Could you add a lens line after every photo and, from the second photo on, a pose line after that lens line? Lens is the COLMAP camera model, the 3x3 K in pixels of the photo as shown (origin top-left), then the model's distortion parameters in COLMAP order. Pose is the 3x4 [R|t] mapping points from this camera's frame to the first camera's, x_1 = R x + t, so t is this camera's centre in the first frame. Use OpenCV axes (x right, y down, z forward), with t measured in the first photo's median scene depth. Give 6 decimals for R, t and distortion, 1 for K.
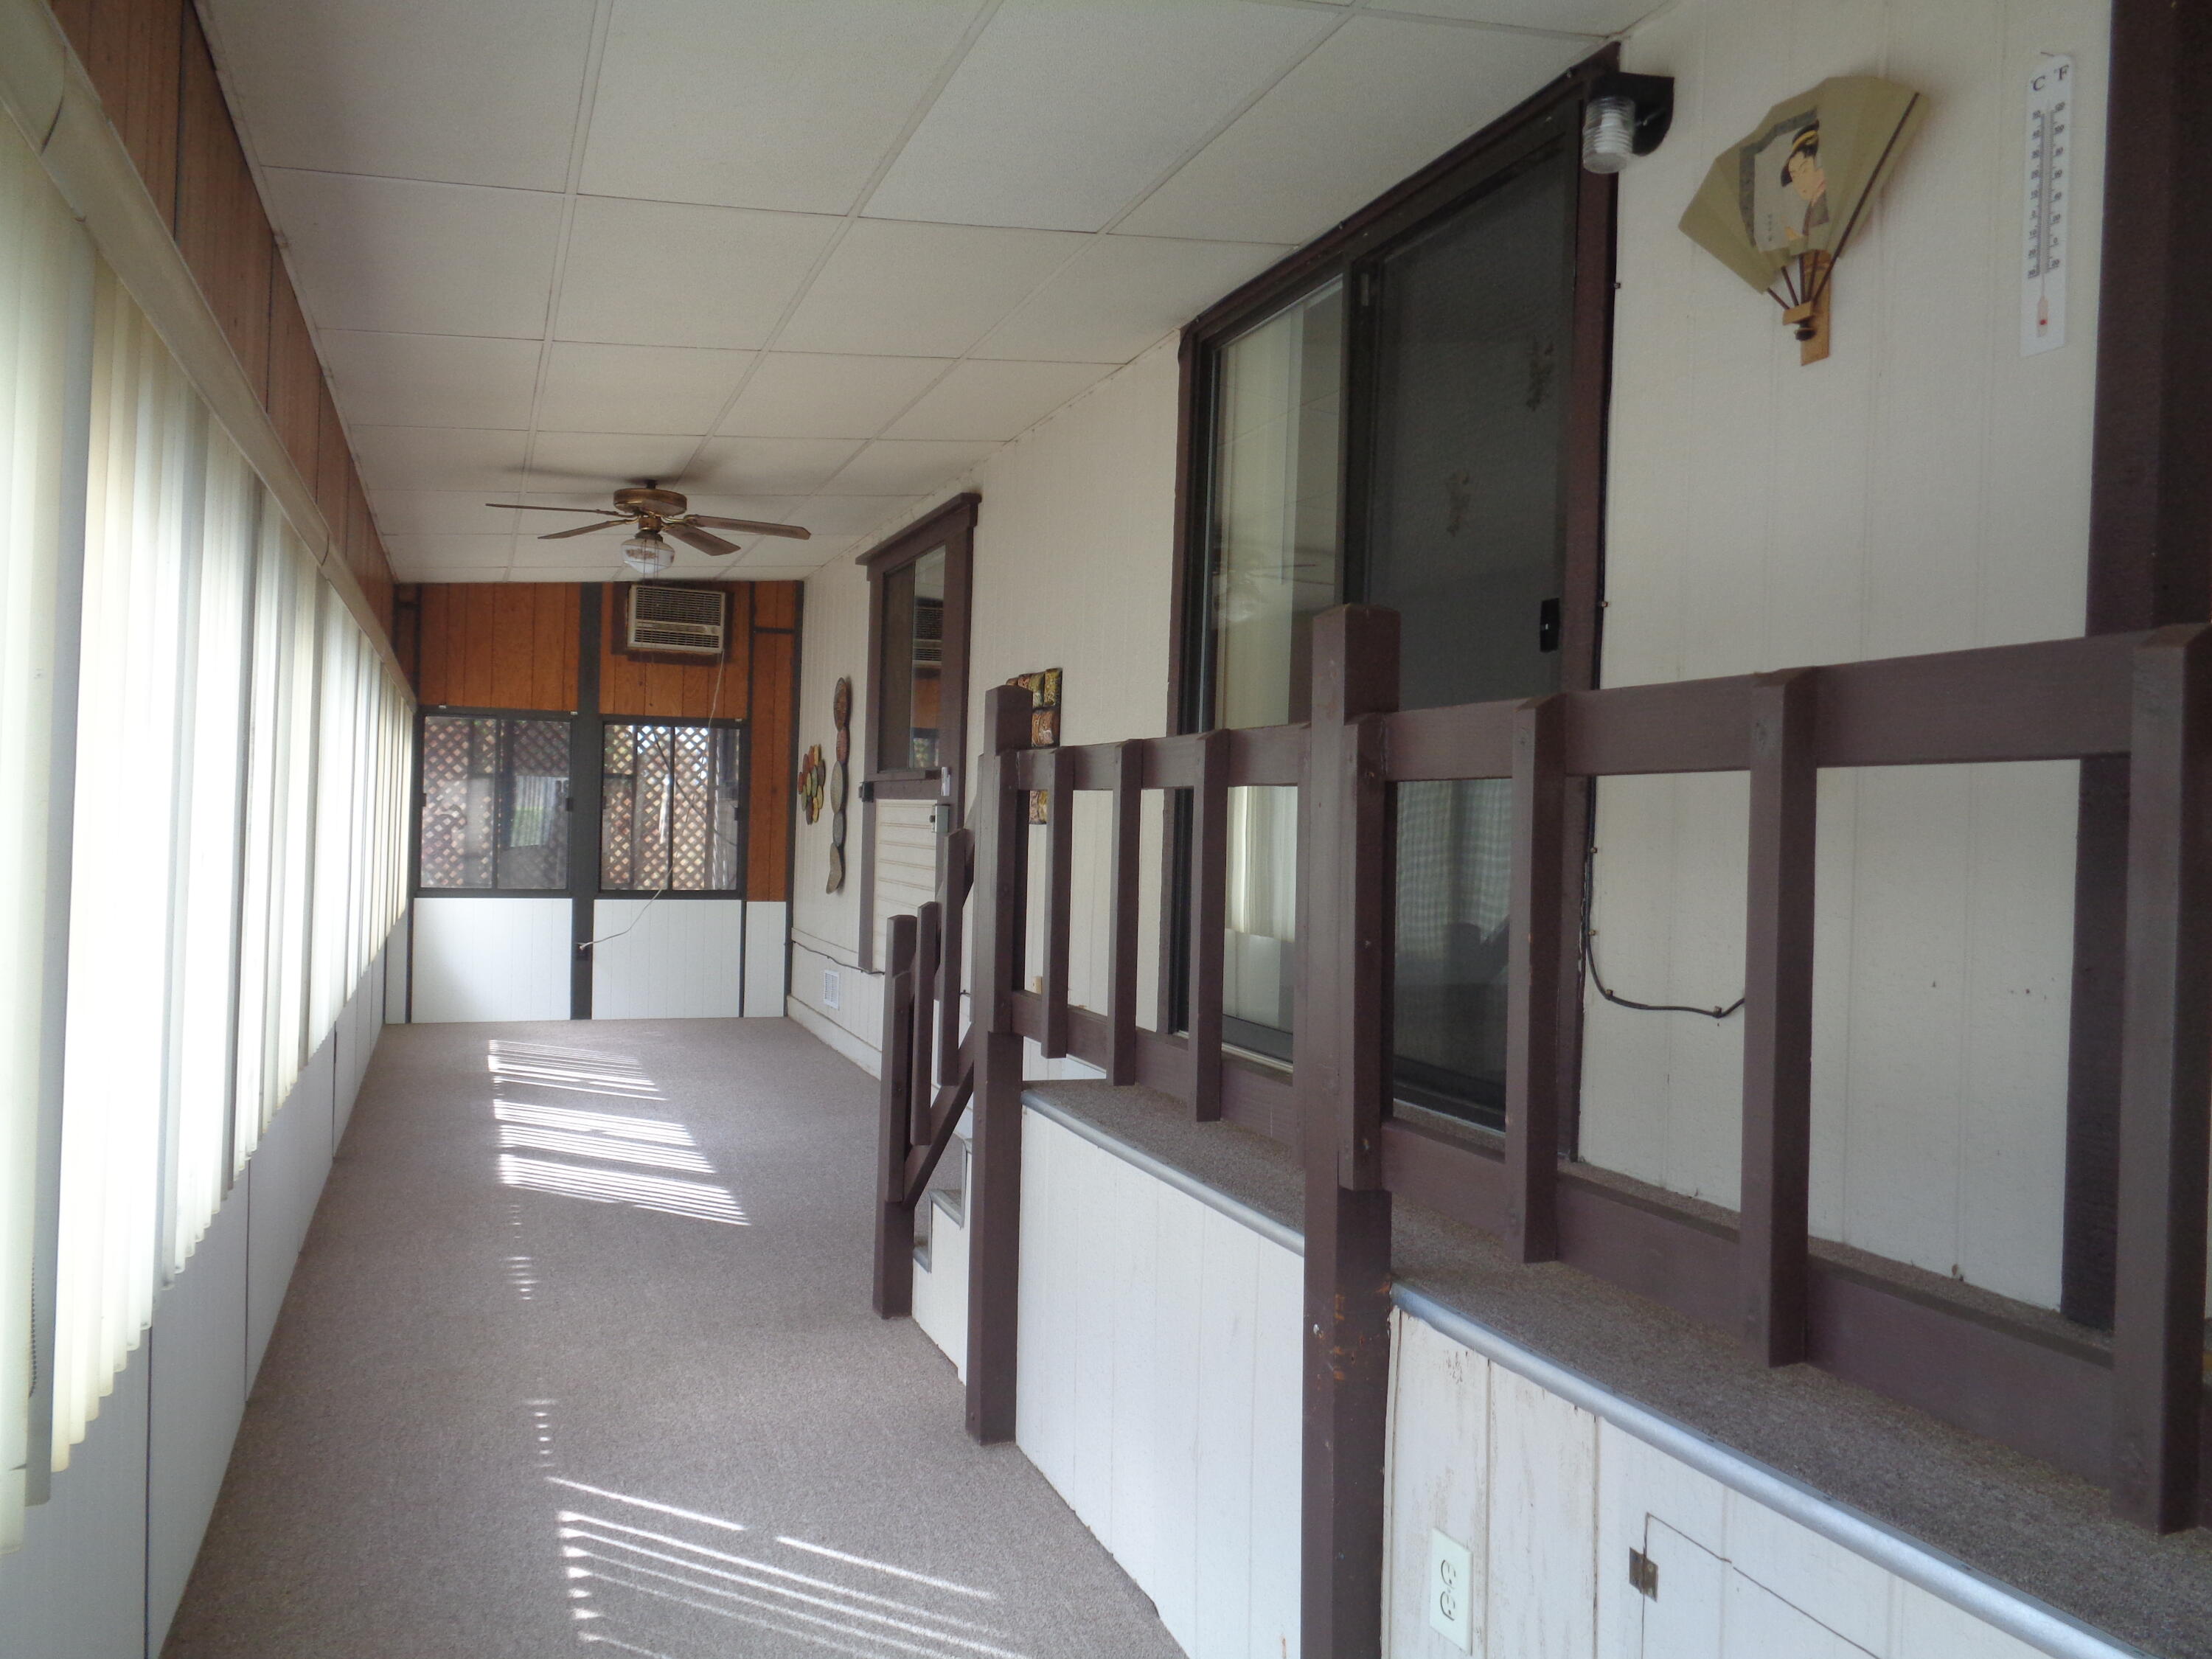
lens RADIAL K [[1667.1, 0, 1108.1], [0, 1667.1, 820.1], [0, 0, 1]] dist [-0.016612, 0.025011]
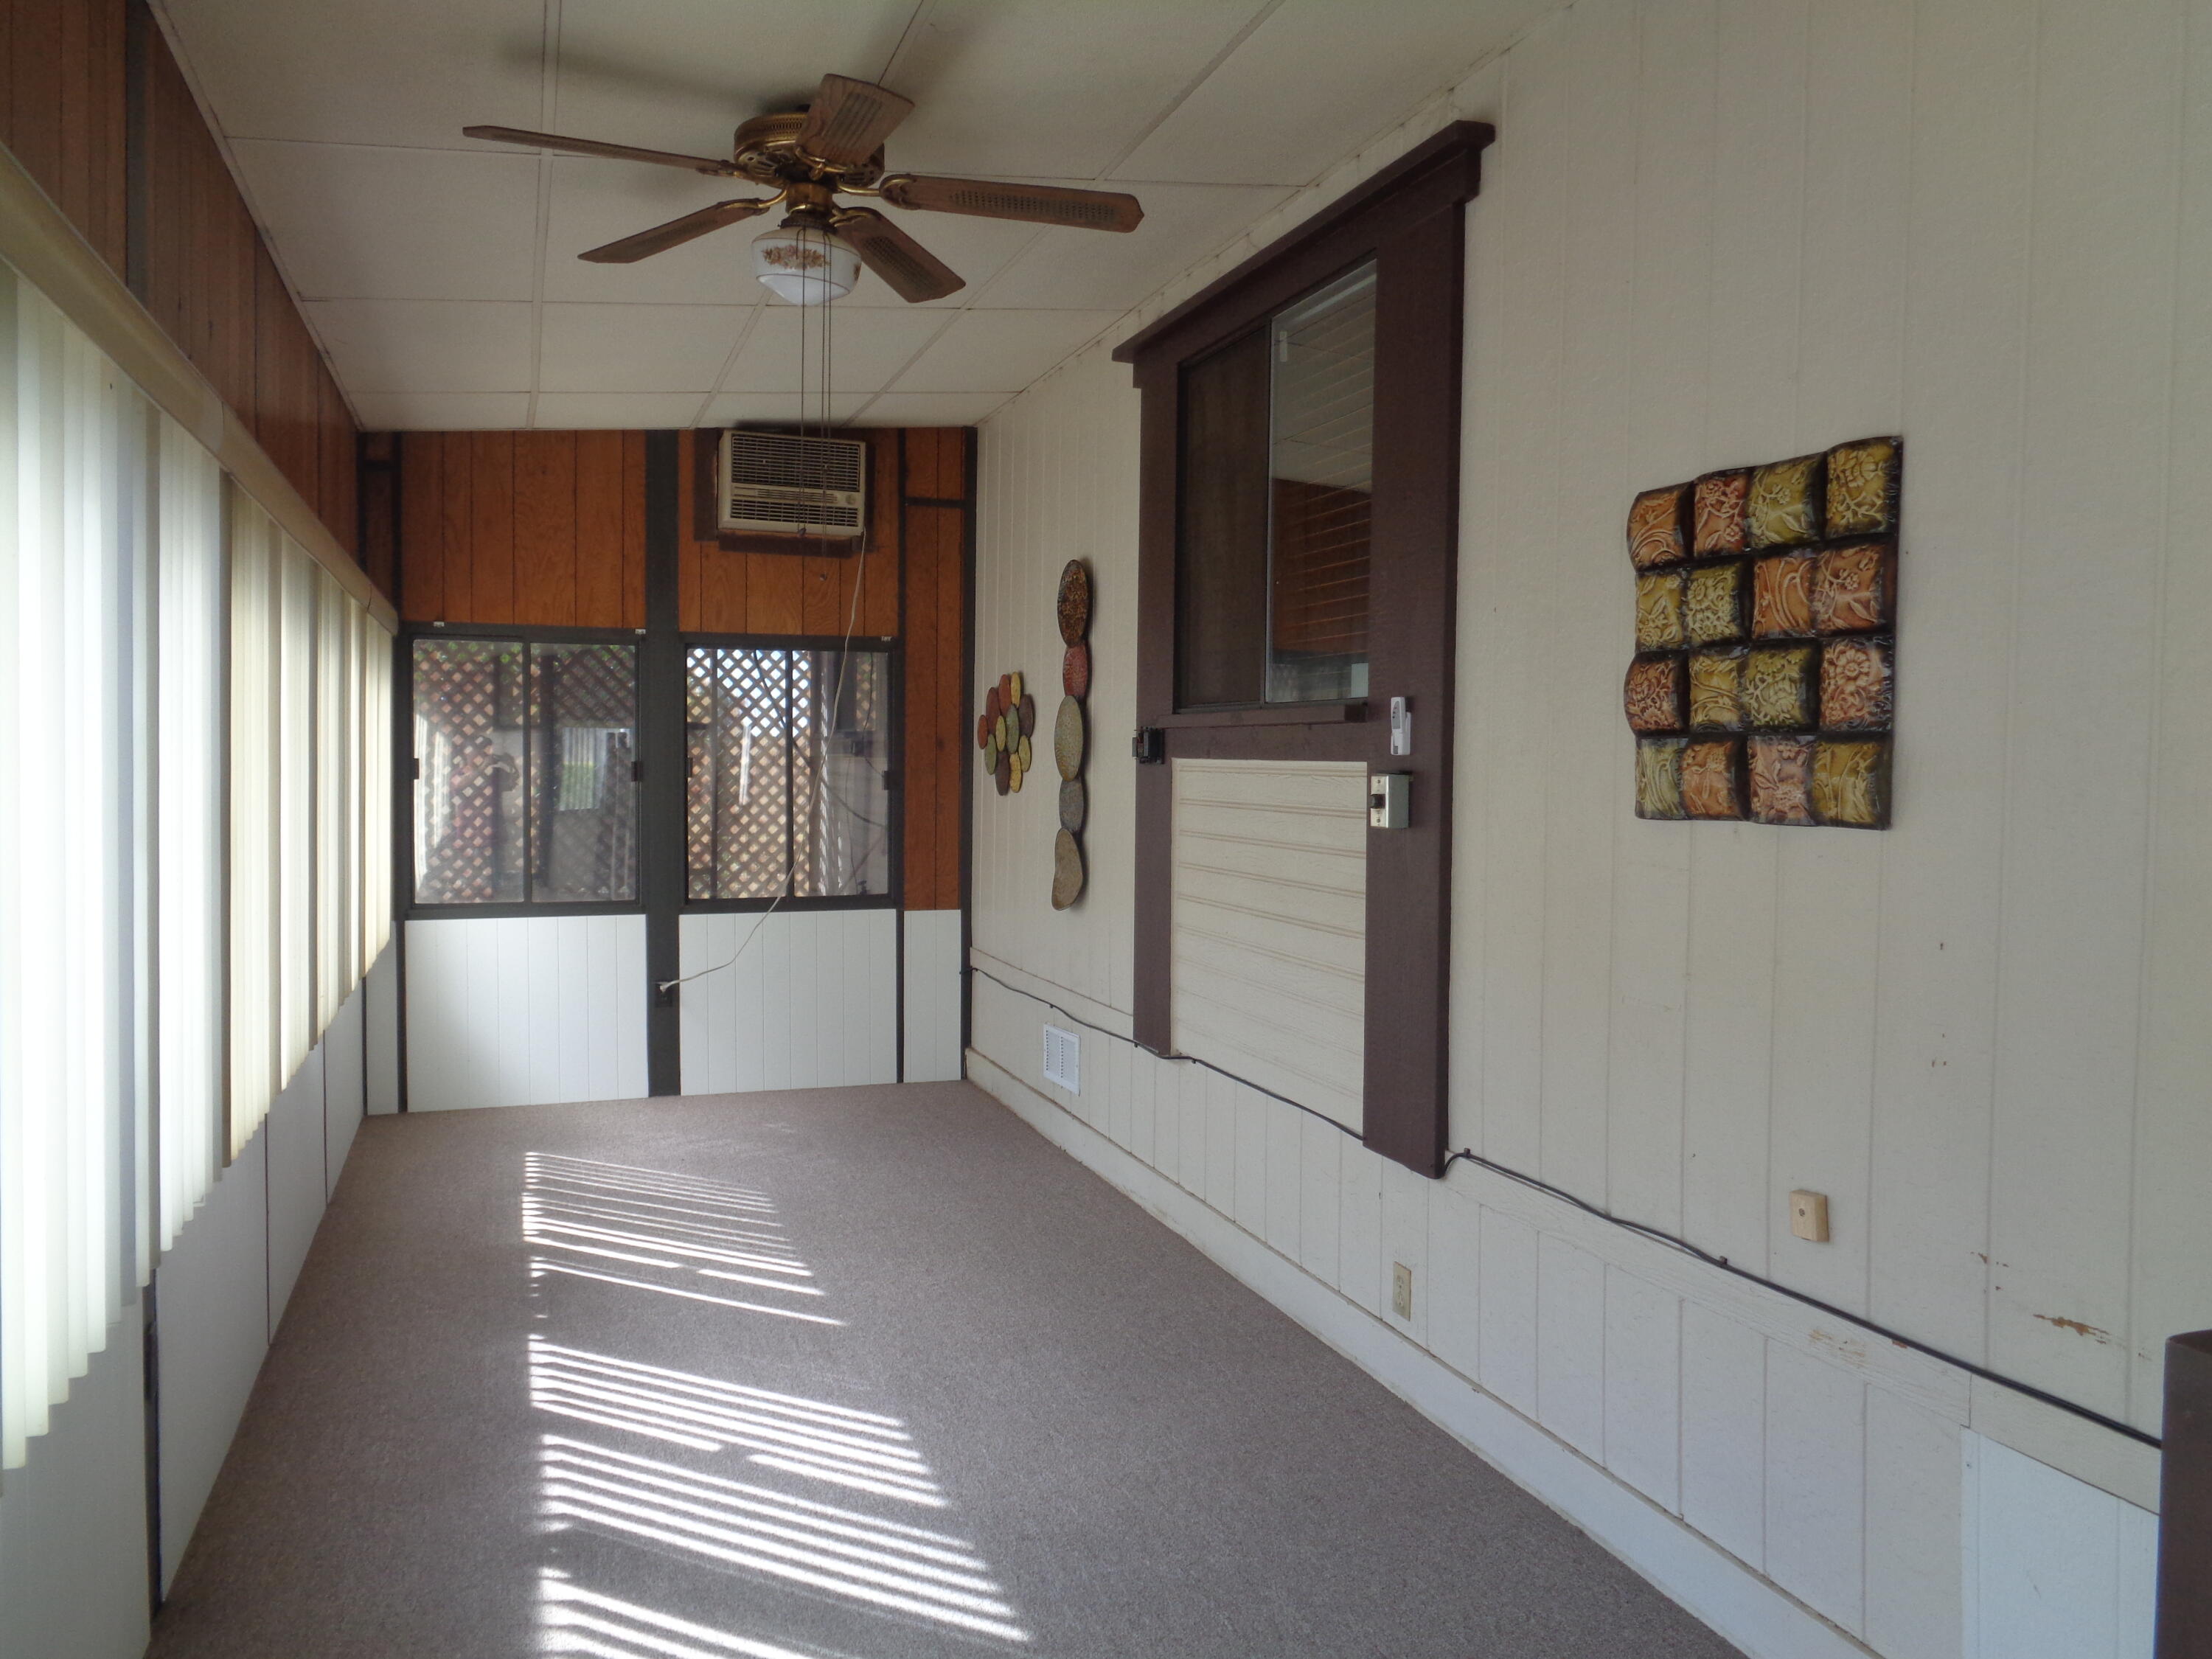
lens RADIAL K [[1667.1, 0, 1108.1], [0, 1667.1, 820.1], [0, 0, 1]] dist [-0.016612, 0.025011]
pose [[0.999502, -0.017206, -0.026458, -0.122356], [0.018137, 0.999210, 0.035361, -0.010047], [0.025828, -0.035823, 0.999024, 0.352027]]
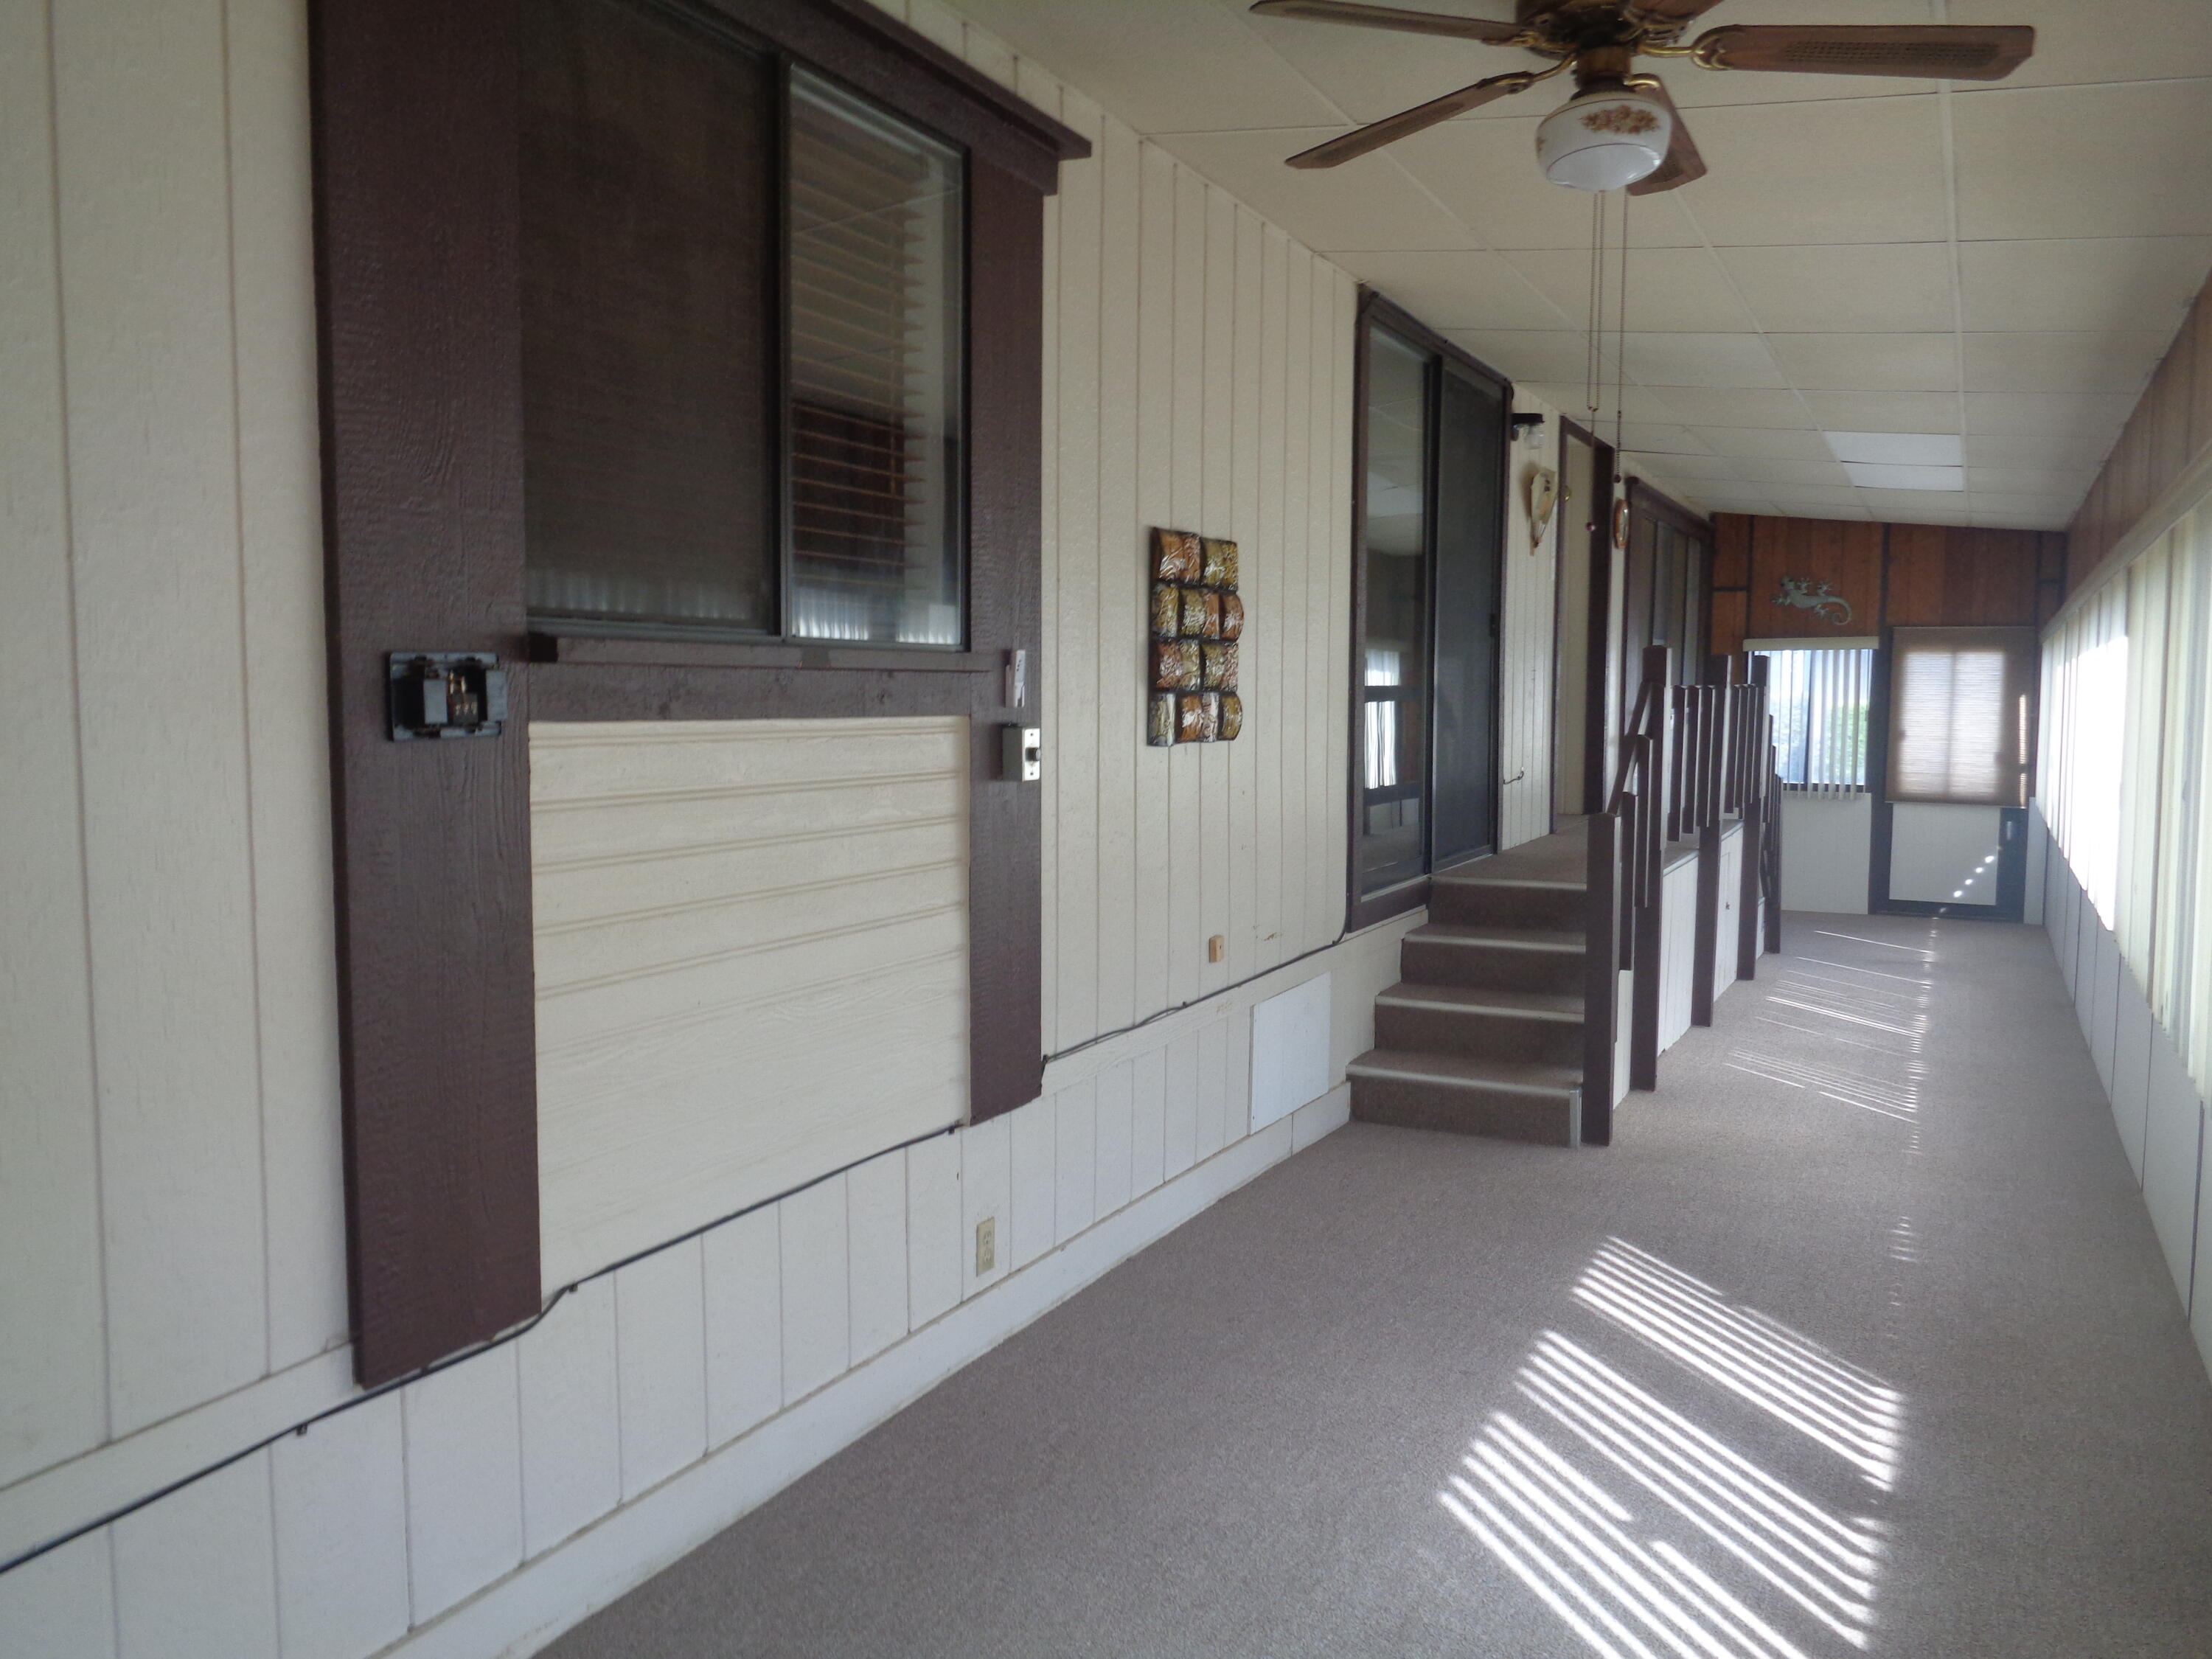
lens RADIAL K [[1667.1, 0, 1108.1], [0, 1667.1, 820.1], [0, 0, 1]] dist [-0.016612, 0.025011]
pose [[-0.662548, -0.087955, 0.743837, -0.347137], [-0.019495, 0.994770, 0.100262, -0.022347], [-0.748766, 0.051927, -0.660798, 0.924082]]
